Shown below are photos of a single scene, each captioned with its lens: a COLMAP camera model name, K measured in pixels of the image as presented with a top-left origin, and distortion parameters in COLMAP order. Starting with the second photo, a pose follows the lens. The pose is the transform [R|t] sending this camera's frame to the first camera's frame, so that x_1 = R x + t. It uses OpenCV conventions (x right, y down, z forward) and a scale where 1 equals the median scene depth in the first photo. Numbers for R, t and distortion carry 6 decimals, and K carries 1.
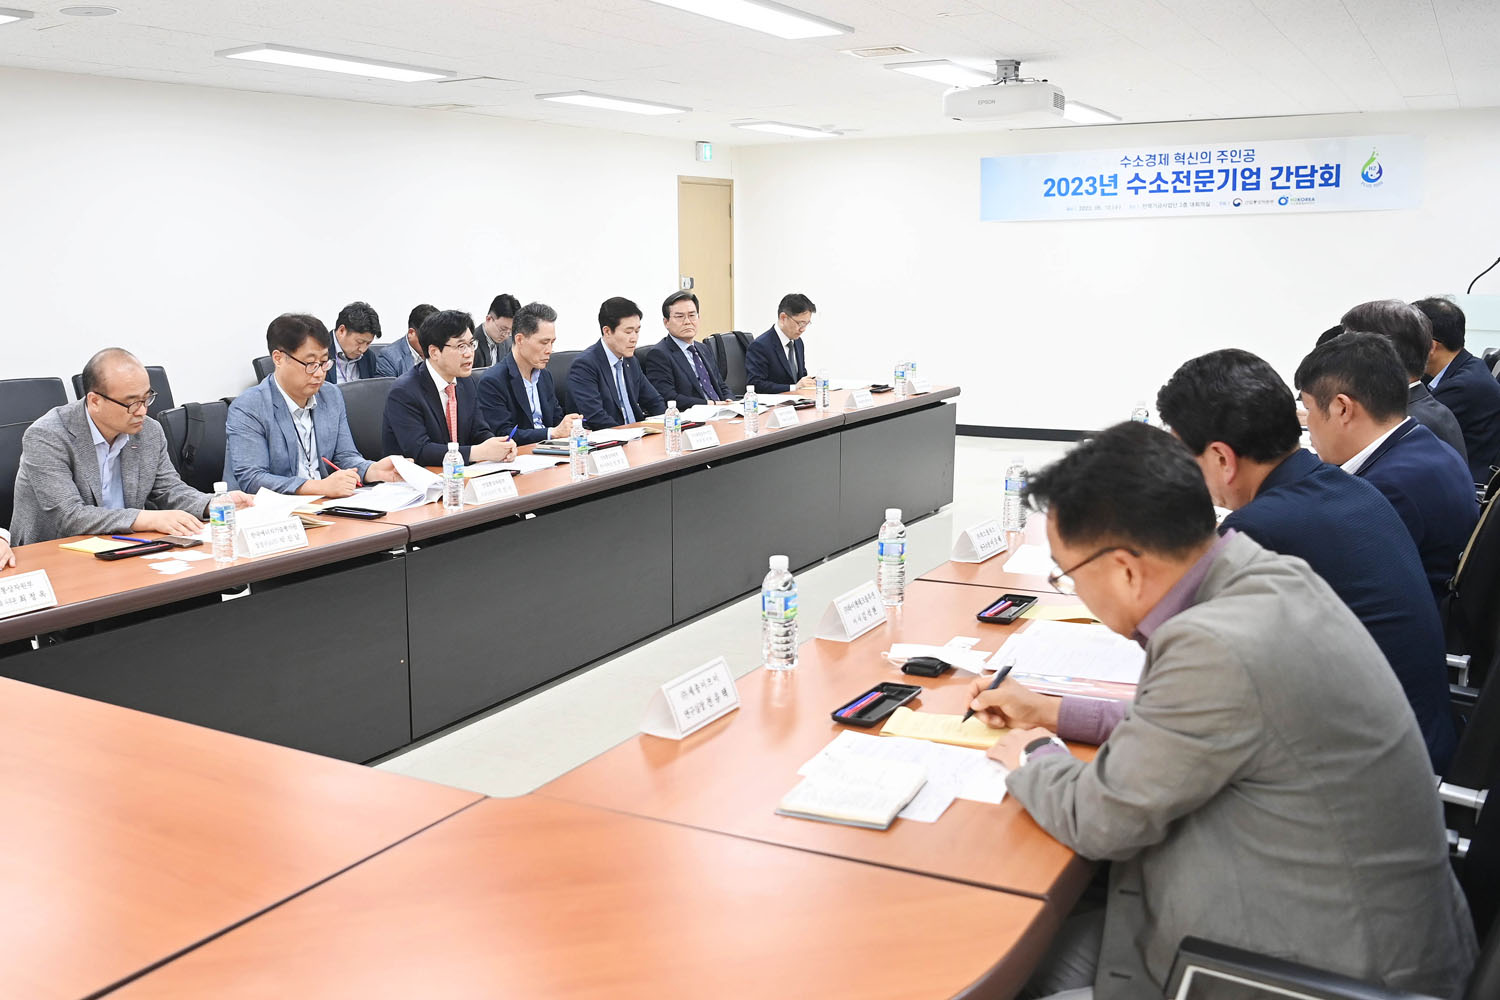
lens RADIAL K [[1365.8, 0, 750.0], [0, 1365.8, 500.0], [0, 0, 1]] dist [-0.045395, 0.003512]
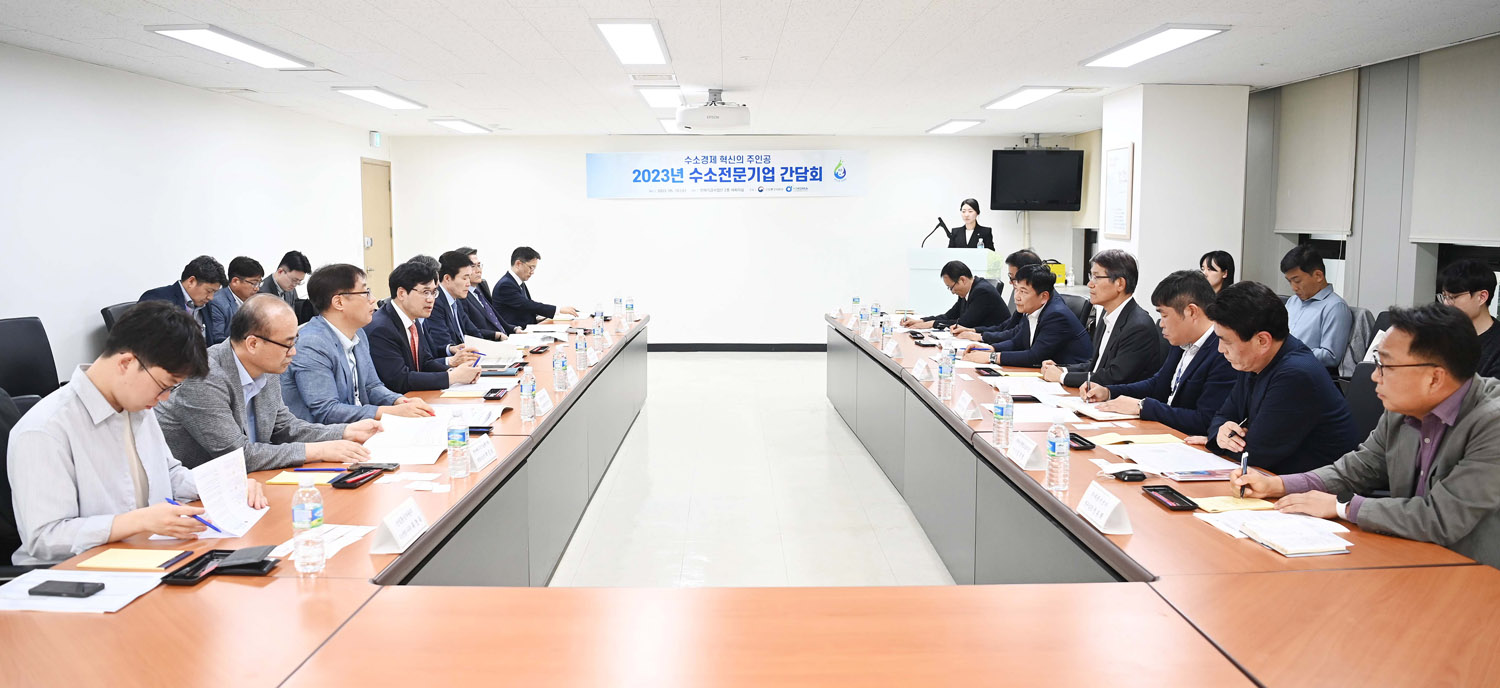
lens RADIAL K [[988.5, 0, 751.1], [0, 988.5, 322.8], [0, 0, 1]] dist [-0.039478, 0.001966]
pose [[0.865198, -0.038058, 0.499984, -0.214917], [0.077432, 0.995296, -0.058232, -0.005971], [-0.495416, 0.089097, 0.864075, 0.057609]]
